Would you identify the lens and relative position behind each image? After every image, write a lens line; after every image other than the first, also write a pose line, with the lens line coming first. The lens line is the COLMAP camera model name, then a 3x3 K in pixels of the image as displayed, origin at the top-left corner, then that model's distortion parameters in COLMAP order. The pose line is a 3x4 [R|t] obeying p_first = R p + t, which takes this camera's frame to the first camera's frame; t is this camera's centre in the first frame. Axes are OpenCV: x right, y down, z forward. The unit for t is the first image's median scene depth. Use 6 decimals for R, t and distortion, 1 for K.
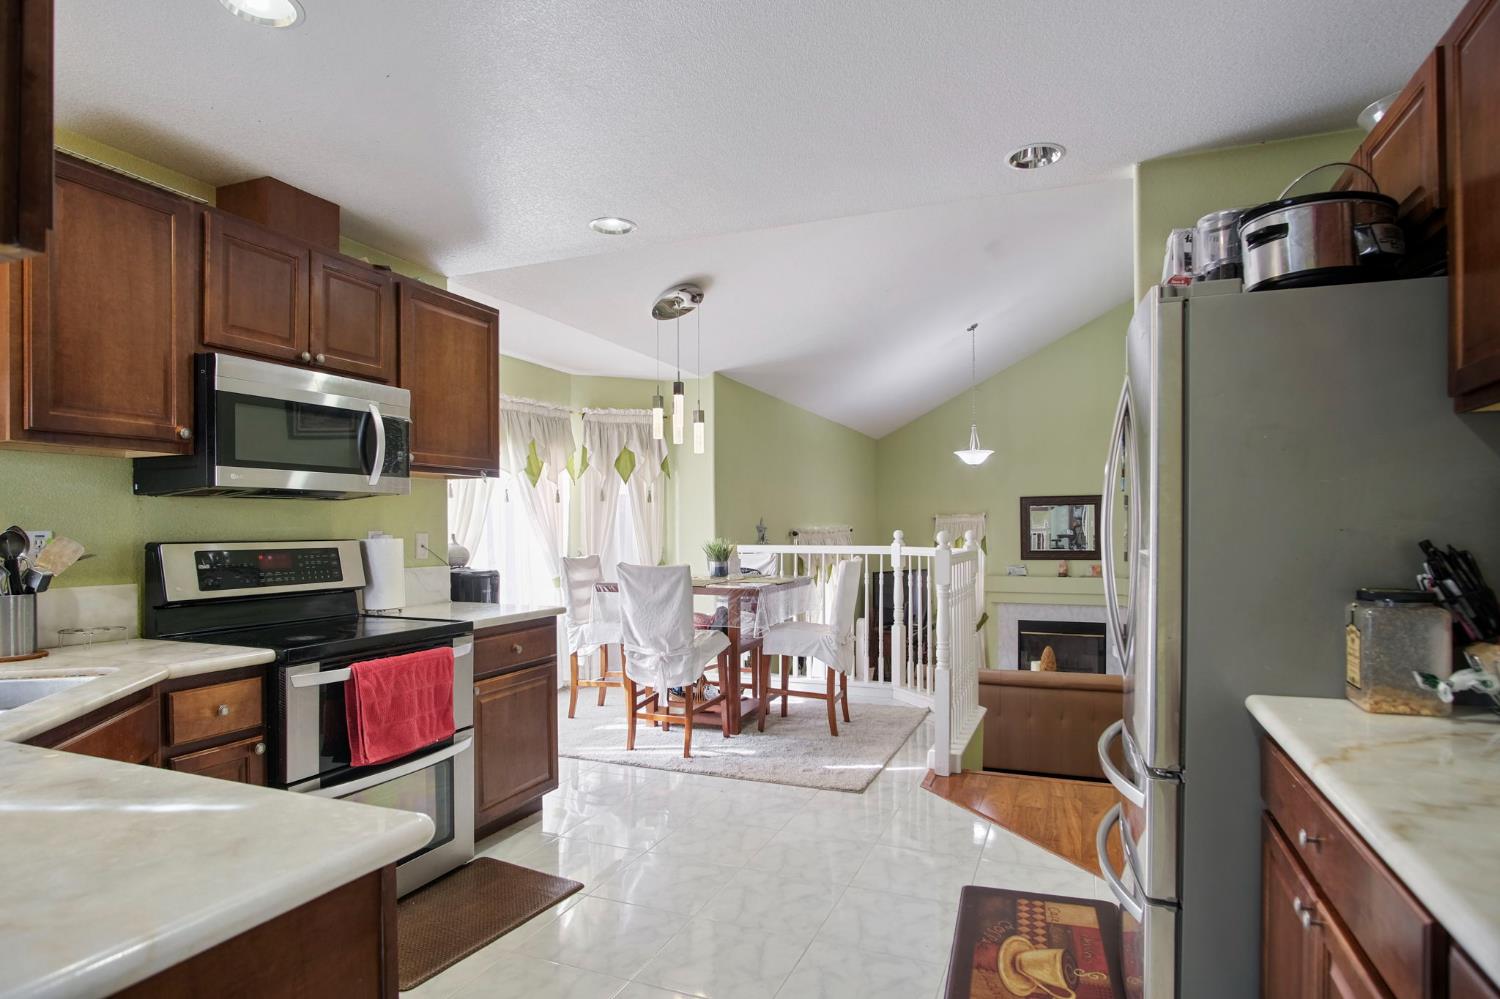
lens RADIAL K [[805.6, 0, 750.0], [0, 805.6, 499.5], [0, 0, 1]] dist [-0.025304, 0.000058]
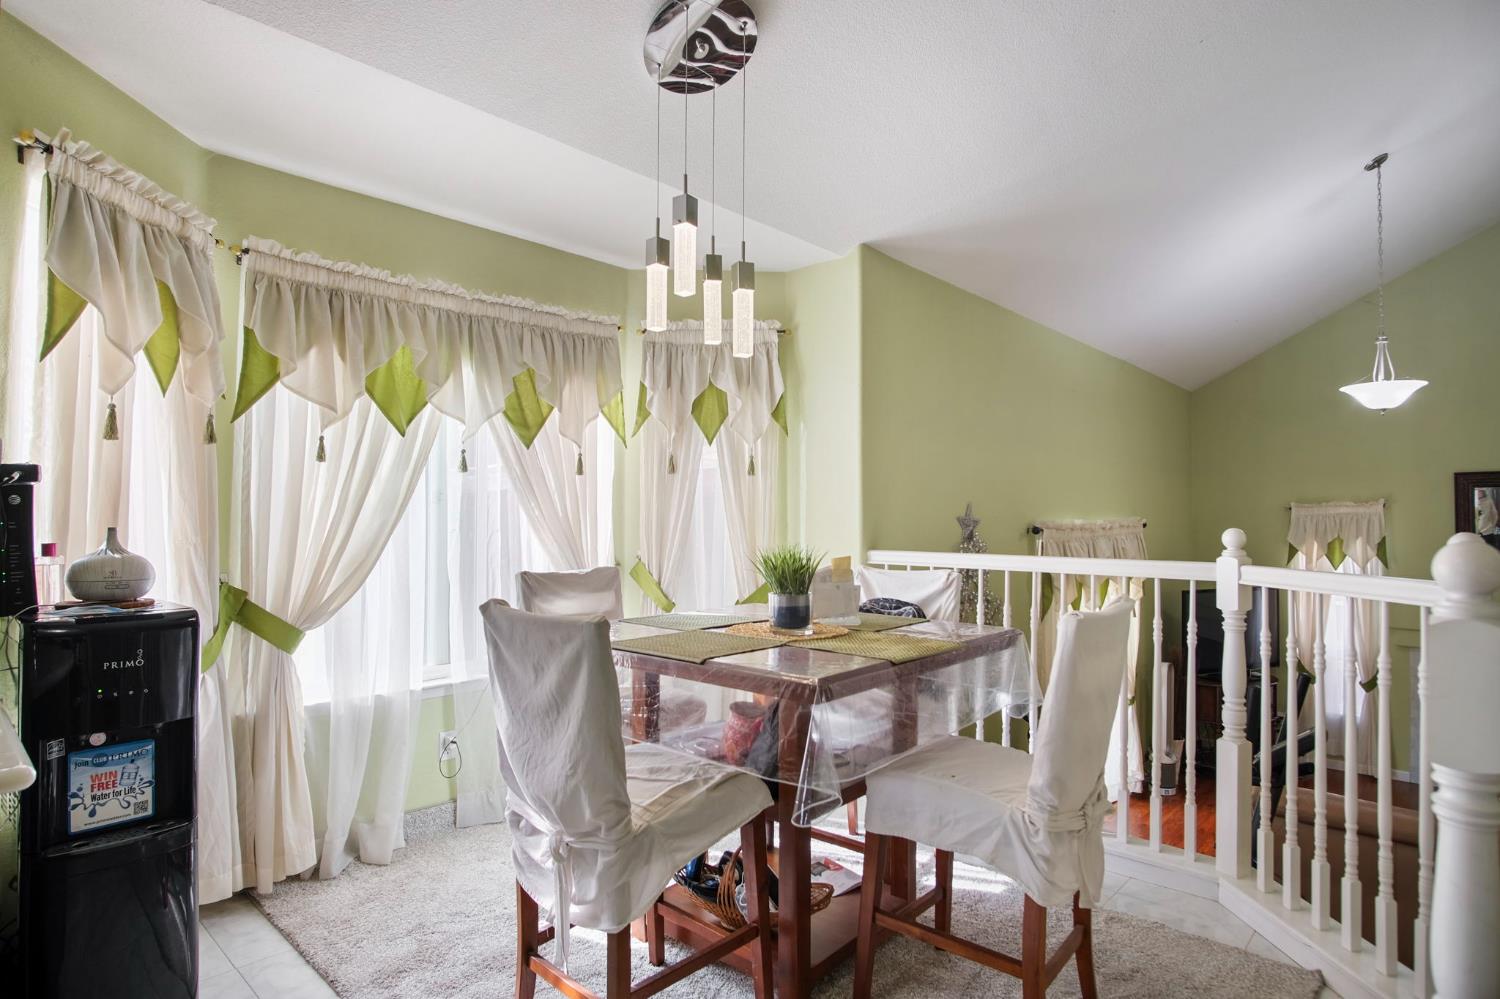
lens RADIAL K [[805.6, 0, 750.0], [0, 805.6, 499.5], [0, 0, 1]] dist [-0.025304, 0.000058]
pose [[0.939342, -0.000477, -0.342982, 0.083070], [0.003893, 0.999949, 0.009271, 0.016984], [0.342960, -0.010044, 0.939296, 0.488906]]
